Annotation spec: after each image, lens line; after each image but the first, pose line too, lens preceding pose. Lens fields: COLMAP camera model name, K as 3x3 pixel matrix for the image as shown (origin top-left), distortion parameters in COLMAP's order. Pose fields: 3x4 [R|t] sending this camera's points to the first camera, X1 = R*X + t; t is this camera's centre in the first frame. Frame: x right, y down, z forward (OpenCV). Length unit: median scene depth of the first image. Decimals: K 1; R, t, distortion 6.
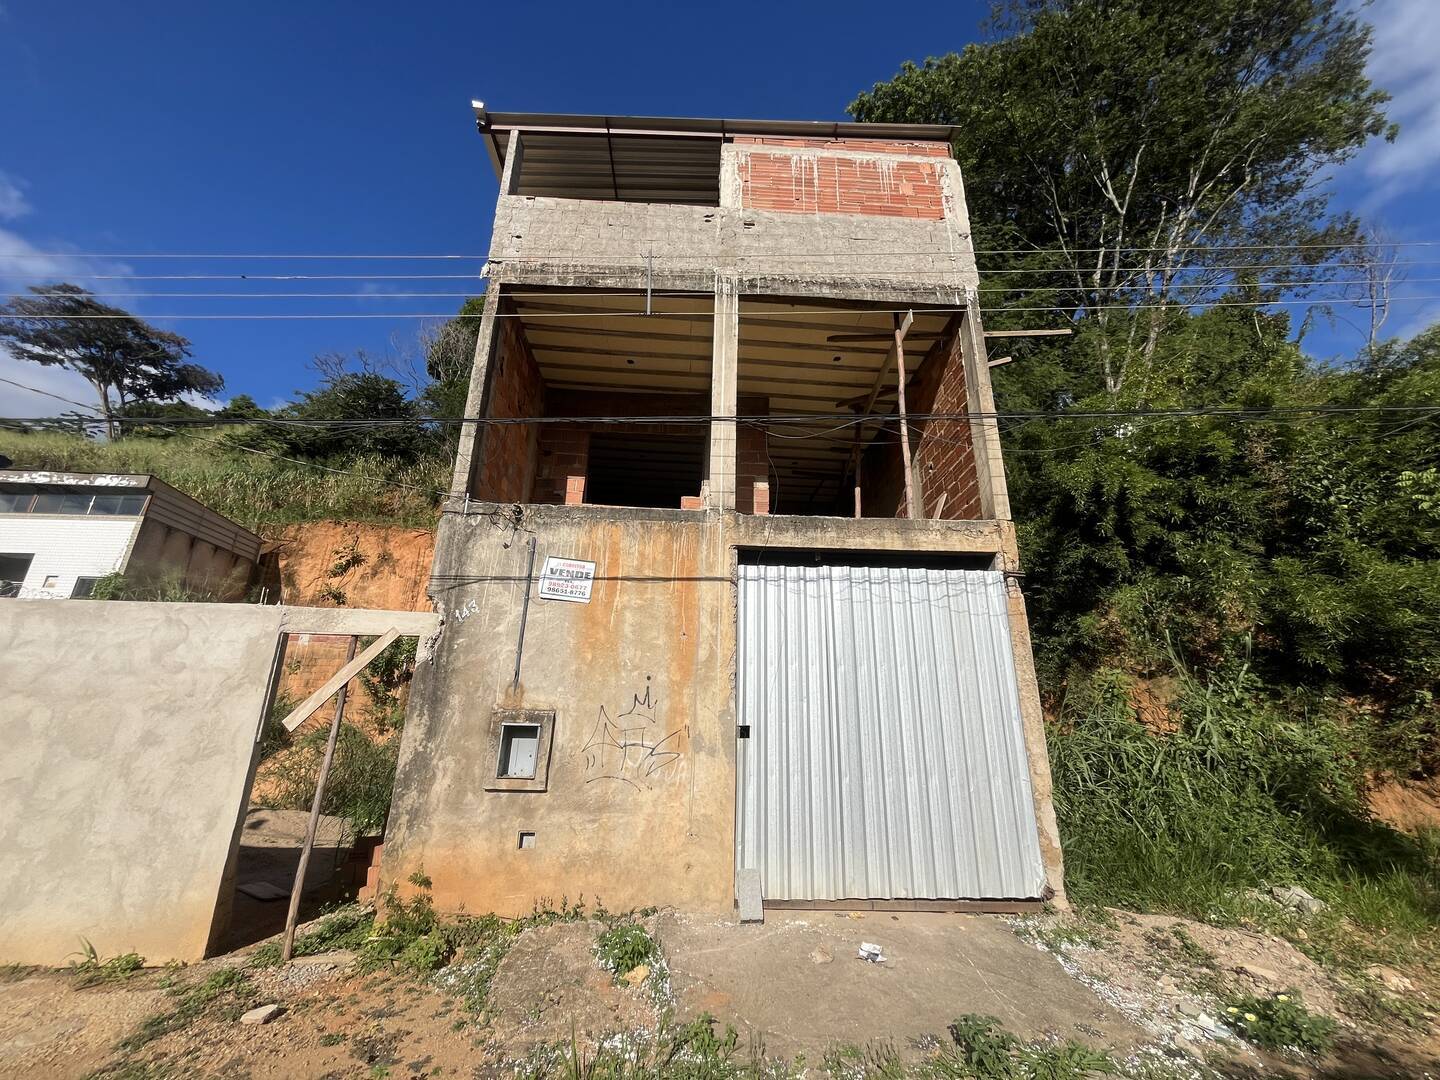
lens RADIAL K [[588.6, 0, 720.6], [0, 588.6, 540.1], [0, 0, 1]] dist [-0.003634, -0.000349]
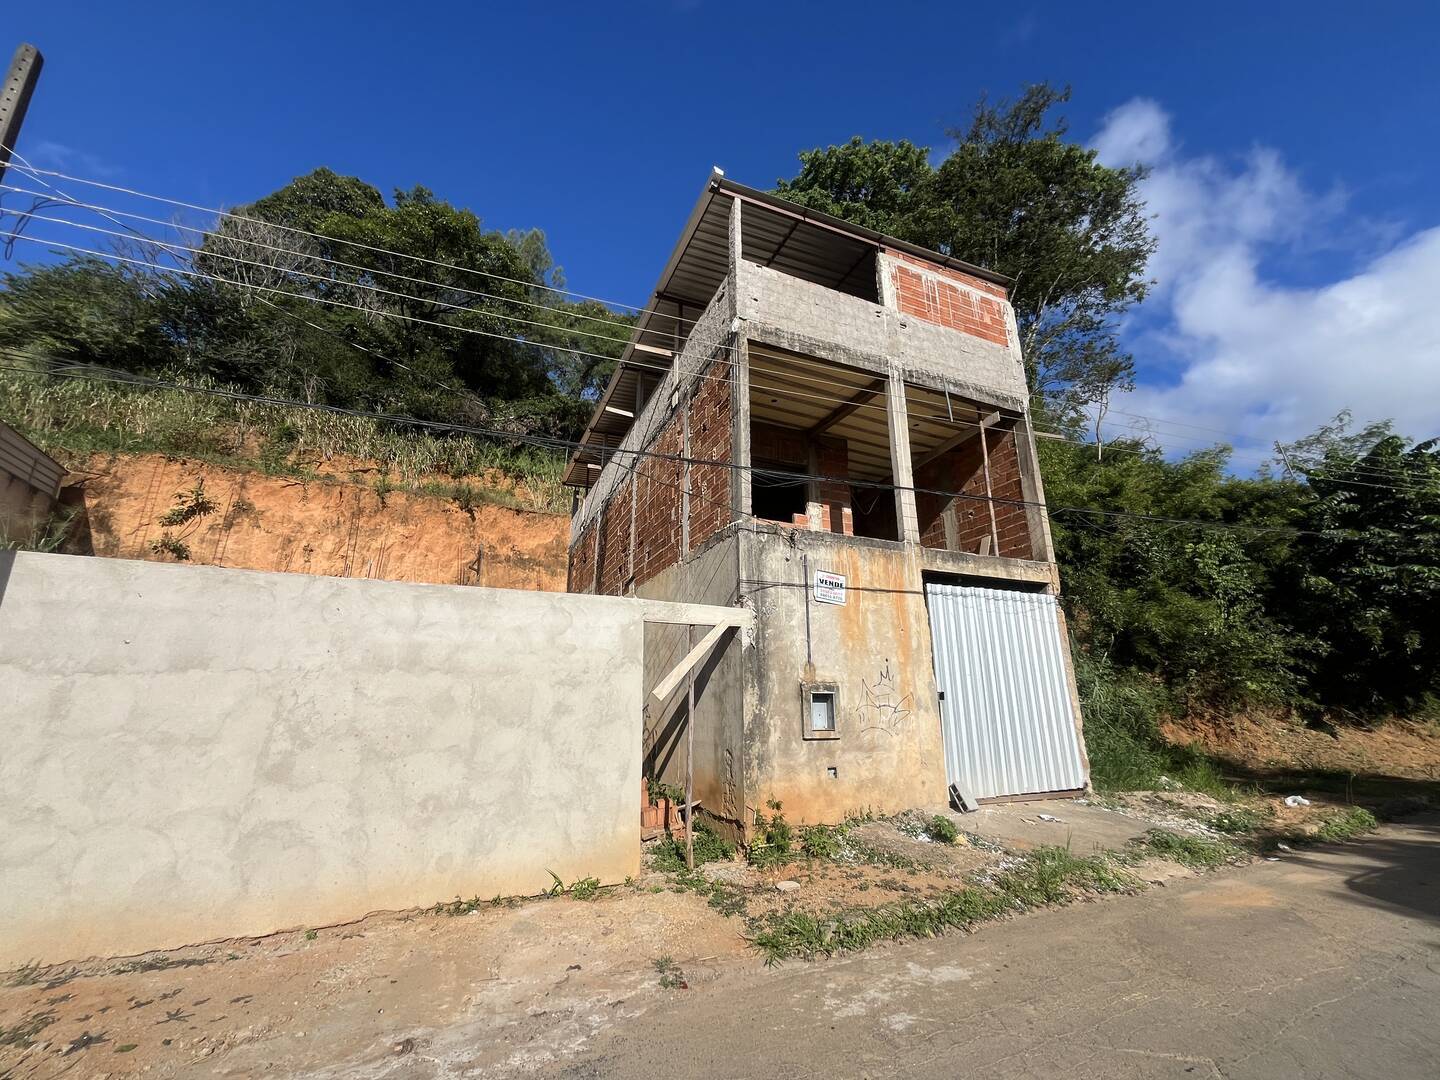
lens RADIAL K [[588.6, 0, 722.4], [0, 588.6, 540.7], [0, 0, 1]] dist [-0.003634, -0.000349]
pose [[0.931689, 0.080258, 0.354280, -0.959861], [-0.096177, 0.994984, 0.027527, -0.053956], [-0.350294, -0.059720, 0.934734, -0.176747]]
